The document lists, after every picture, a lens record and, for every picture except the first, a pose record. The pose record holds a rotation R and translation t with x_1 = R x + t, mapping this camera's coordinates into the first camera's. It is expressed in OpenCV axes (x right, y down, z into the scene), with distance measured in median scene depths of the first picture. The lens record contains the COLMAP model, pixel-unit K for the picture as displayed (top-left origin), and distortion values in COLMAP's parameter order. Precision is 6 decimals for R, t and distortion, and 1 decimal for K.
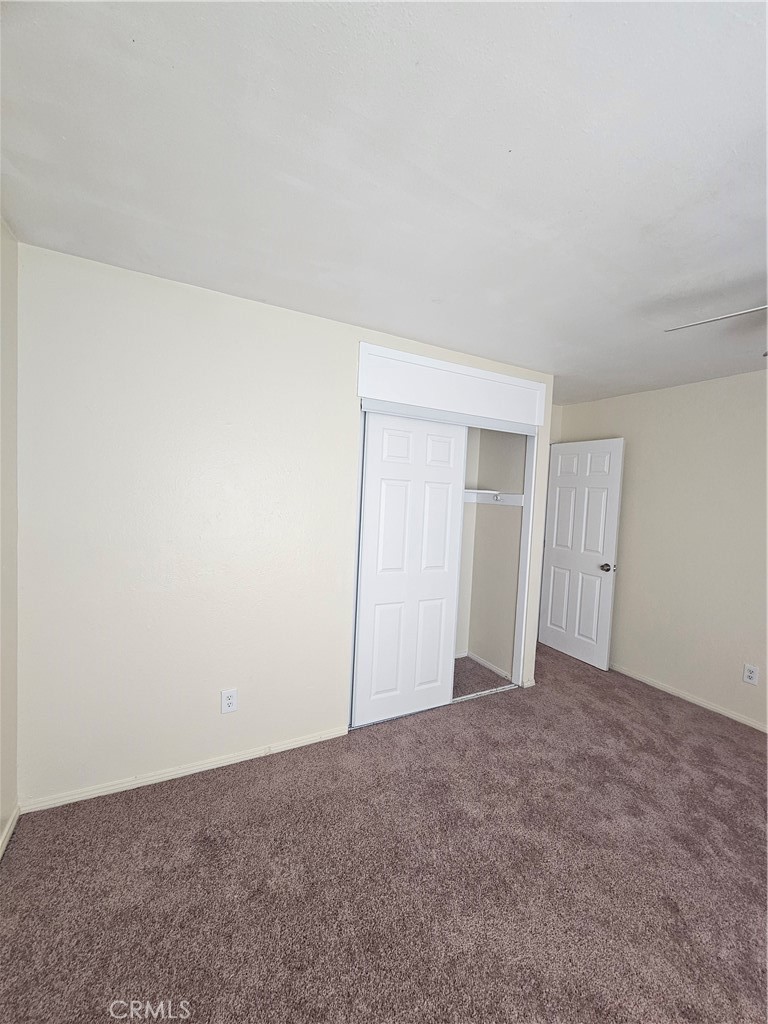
lens RADIAL K [[412.3, 0, 384.0], [0, 412.3, 512.0], [0, 0, 1]] dist [0.001887, 0.000319]
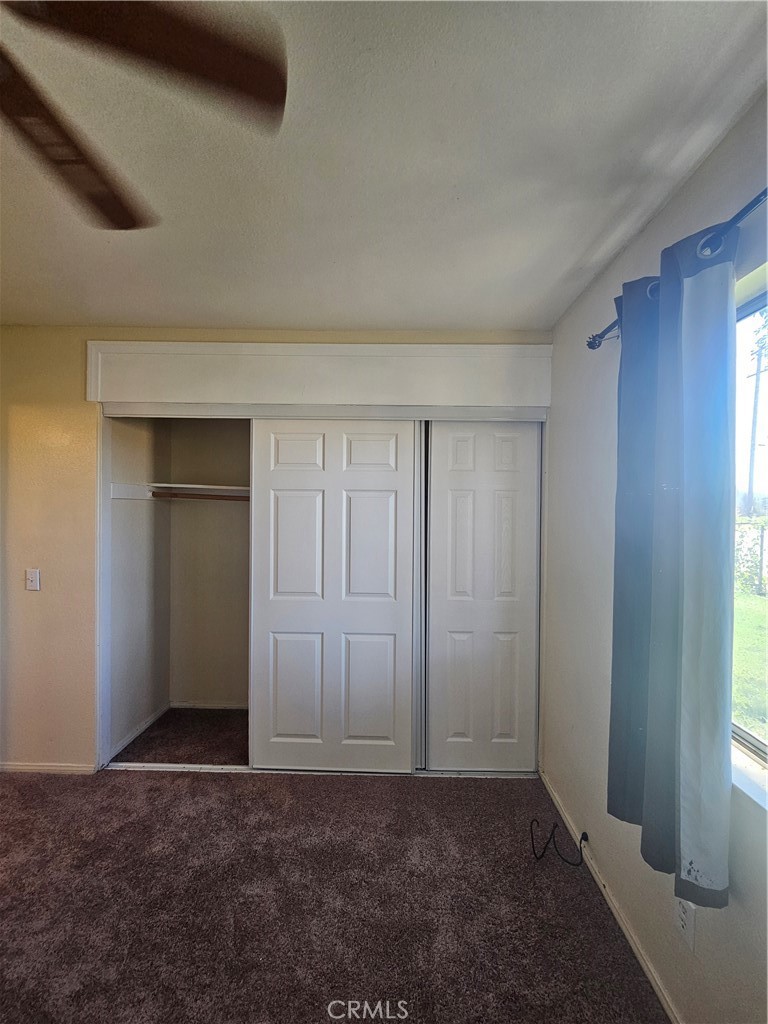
lens RADIAL K [[412.3, 0, 384.0], [0, 412.3, 512.0], [0, 0, 1]] dist [0.001887, 0.000319]
pose [[0.892877, -0.034323, -0.448991, 0.303491], [0.013834, 0.998711, -0.048834, 0.002759], [0.450088, 0.037391, 0.892201, 0.151896]]
